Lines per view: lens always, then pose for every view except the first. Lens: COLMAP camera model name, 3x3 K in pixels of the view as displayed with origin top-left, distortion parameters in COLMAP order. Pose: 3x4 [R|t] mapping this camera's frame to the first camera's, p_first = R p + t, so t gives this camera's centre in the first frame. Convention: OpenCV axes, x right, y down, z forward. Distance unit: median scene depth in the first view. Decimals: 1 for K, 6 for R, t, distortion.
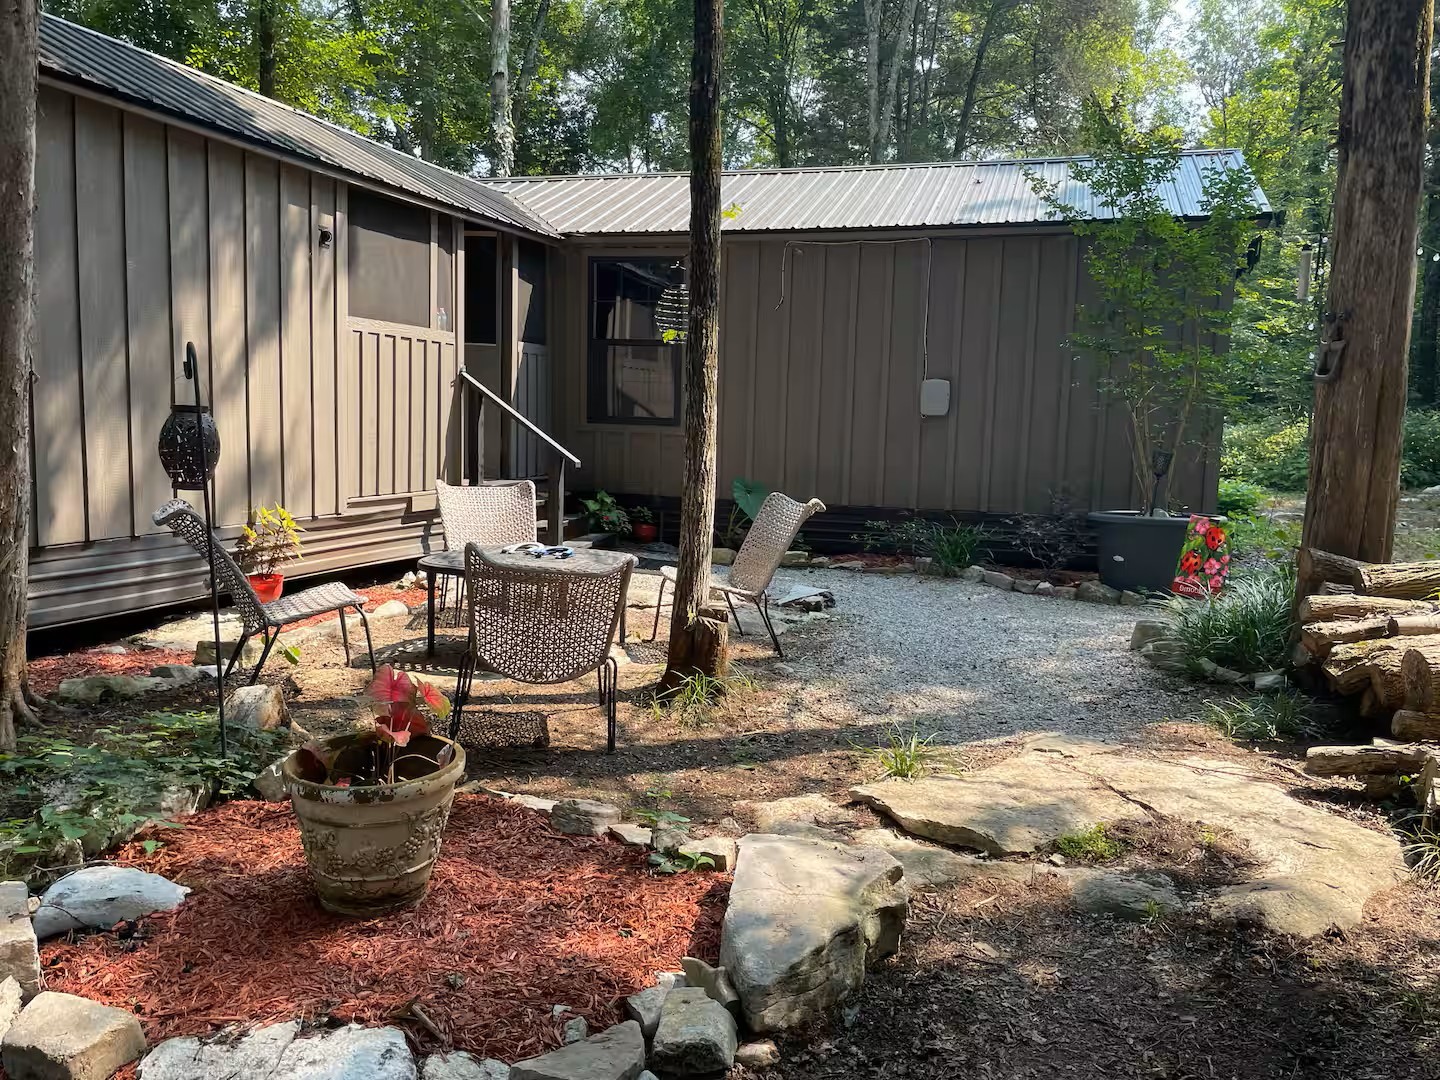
lens RADIAL K [[1109.9, 0, 720.0], [0, 1109.9, 540.0], [0, 0, 1]] dist [0.010304, 0.001012]
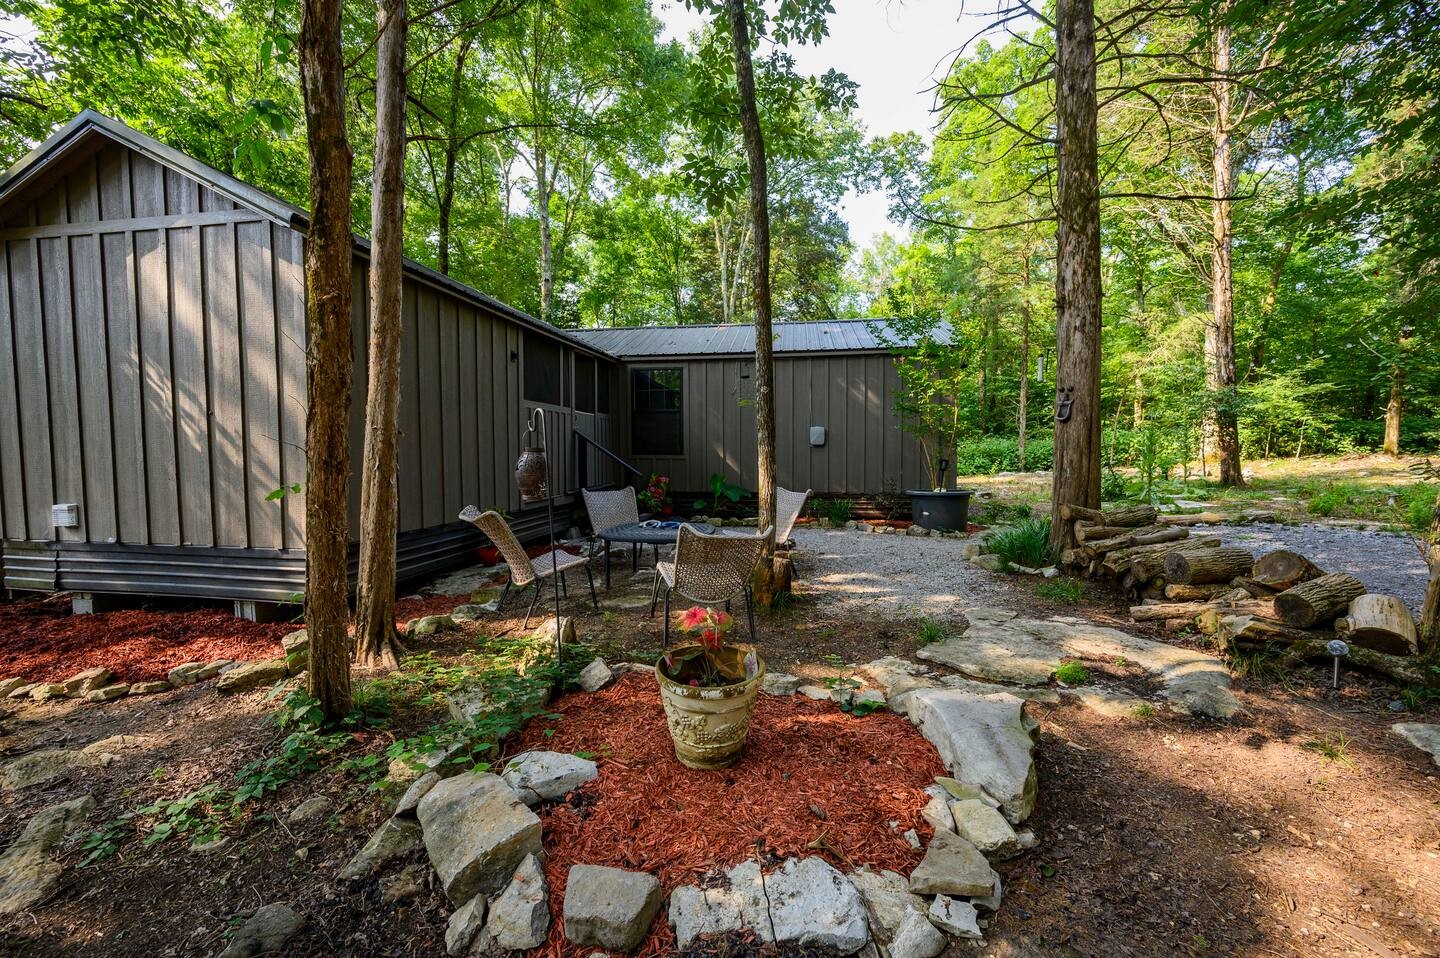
lens RADIAL K [[549.5, 0, 720.0], [0, 549.5, 479.0], [0, 0, 1]] dist [0.000677, -0.000030]
pose [[0.988796, -0.040646, 0.143630, -0.225221], [0.048974, 0.997288, -0.054930, -0.013728], [-0.141008, 0.061349, 0.988106, 0.116725]]
